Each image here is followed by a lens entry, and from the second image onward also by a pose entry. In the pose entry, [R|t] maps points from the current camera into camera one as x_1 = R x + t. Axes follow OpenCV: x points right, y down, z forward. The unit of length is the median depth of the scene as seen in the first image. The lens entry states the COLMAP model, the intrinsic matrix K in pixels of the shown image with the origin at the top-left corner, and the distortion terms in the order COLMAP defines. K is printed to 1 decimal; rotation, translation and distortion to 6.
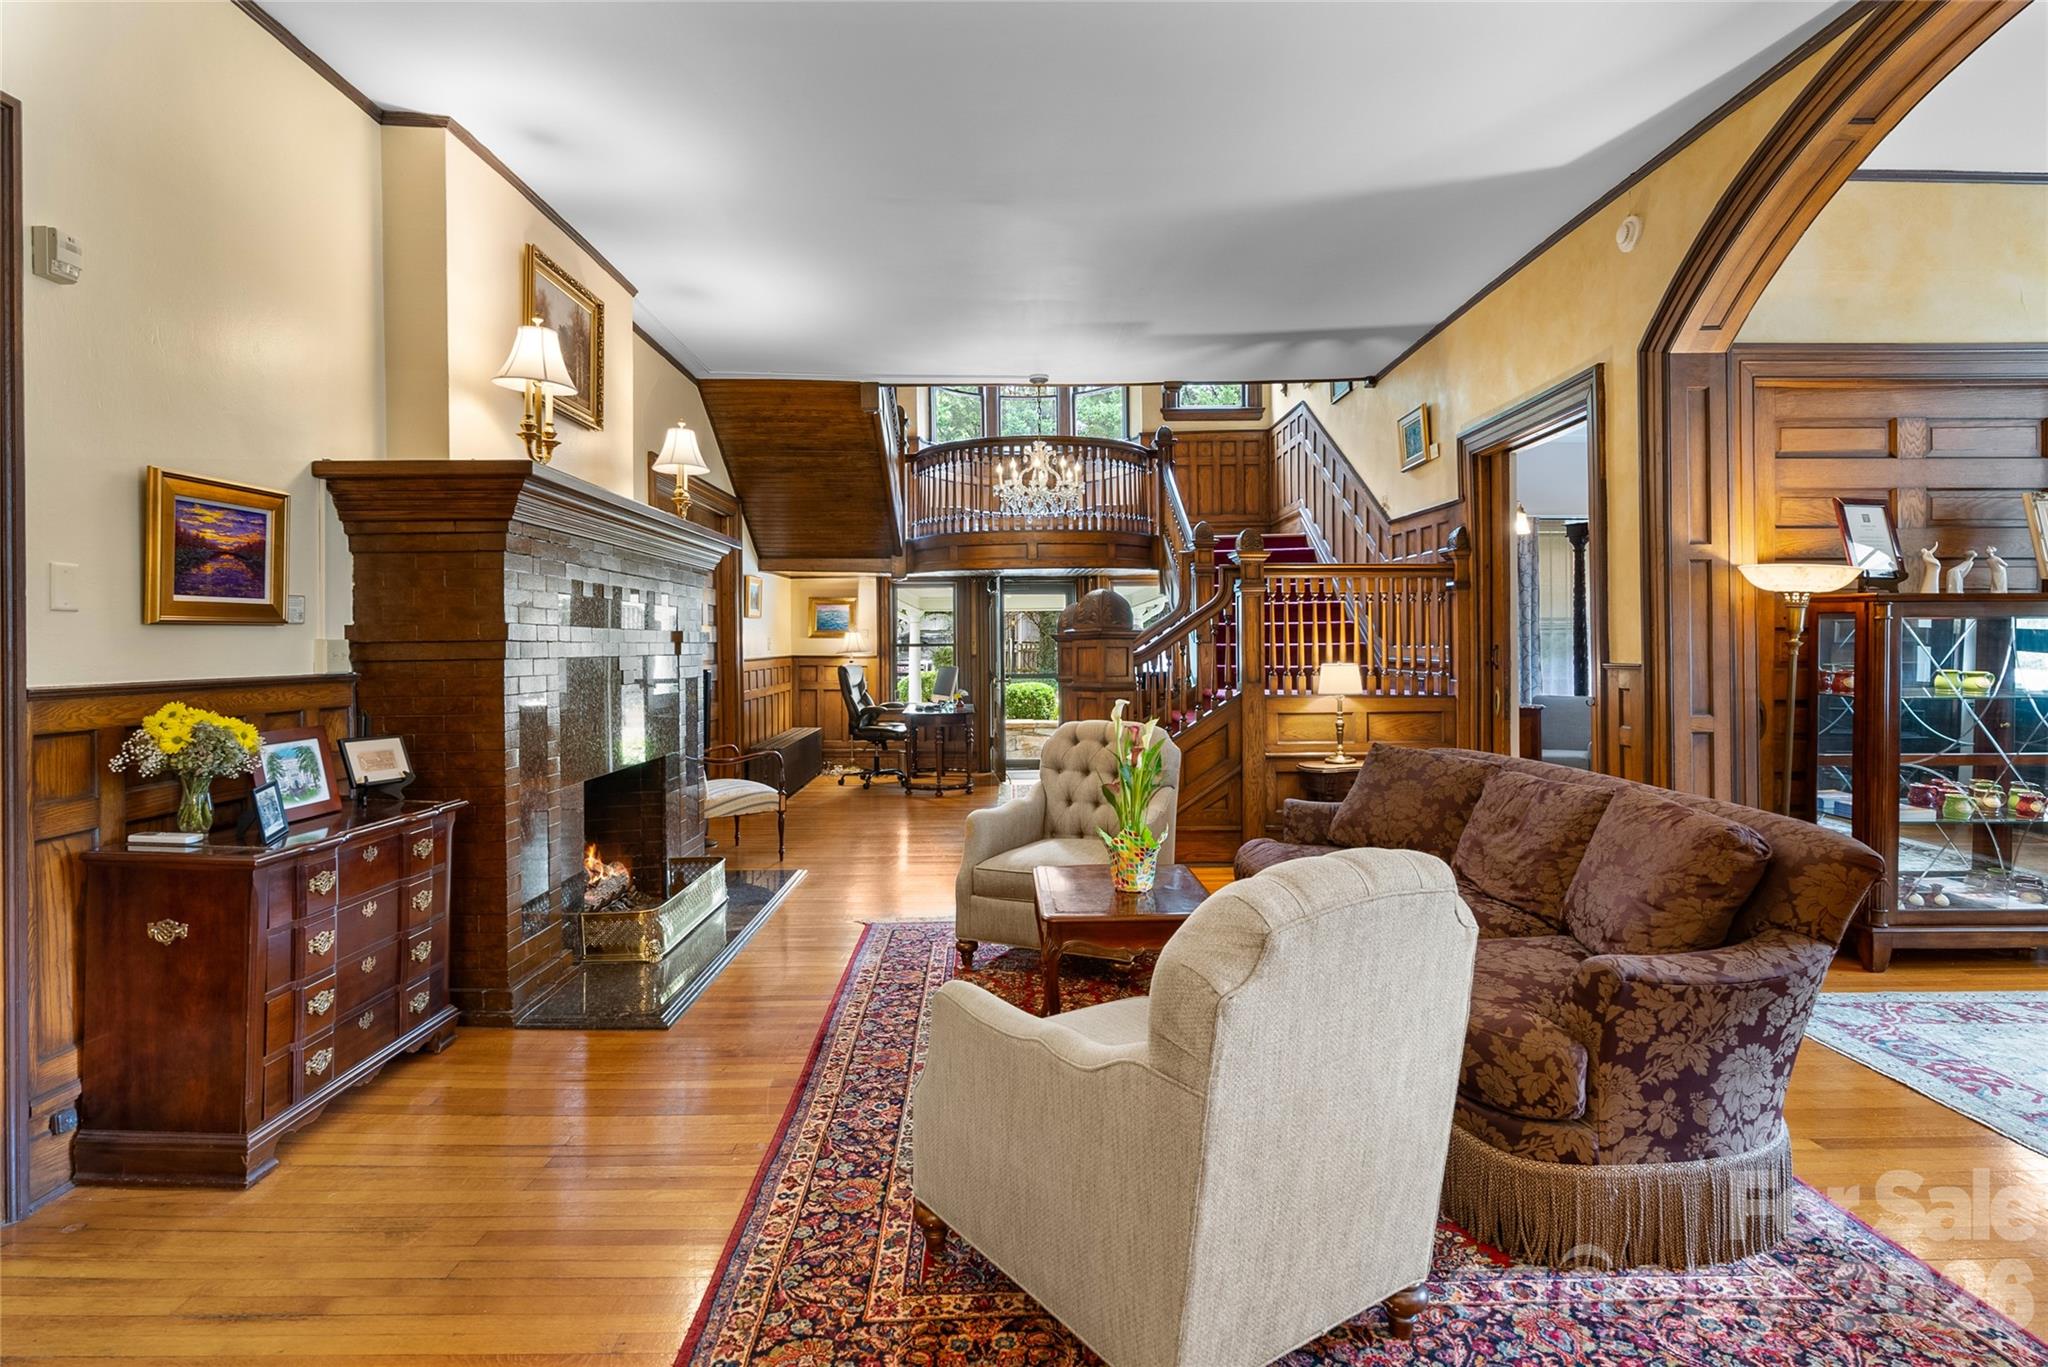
lens RADIAL K [[952.4, 0, 1041.9], [0, 952.4, 640.9], [0, 0, 1]] dist [-0.011437, 0.004721]
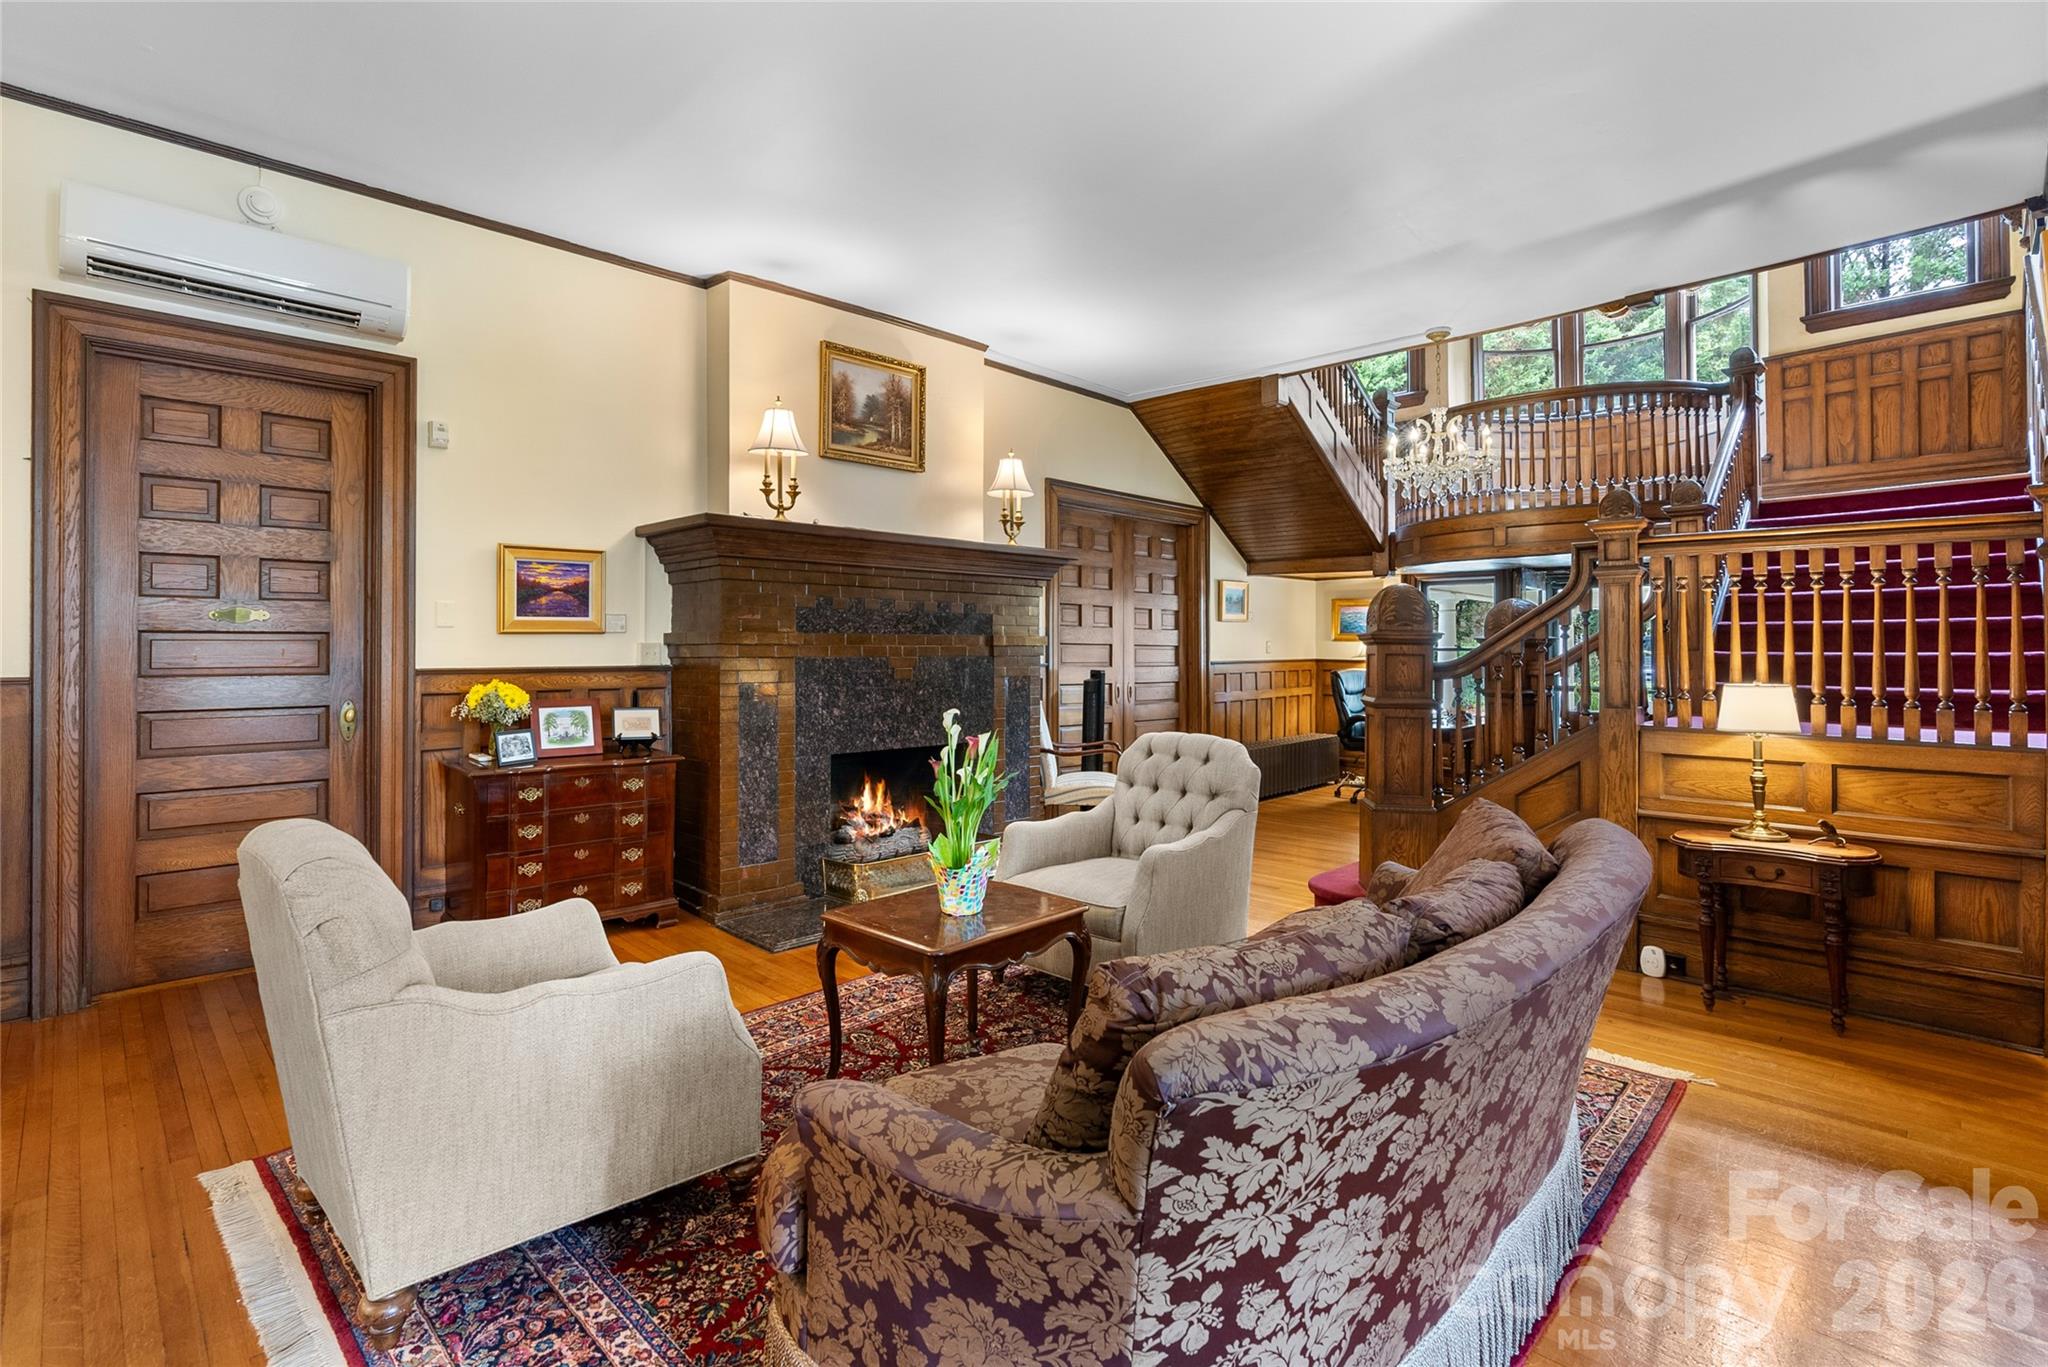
lens RADIAL K [[952.4, 0, 1042.9], [0, 952.4, 638.2], [0, 0, 1]] dist [-0.011437, 0.004721]
pose [[0.706578, -0.000109, -0.707635, 0.511738], [-0.003615, 0.999986, -0.003764, -0.003545], [0.707626, 0.005218, 0.706568, 0.246127]]
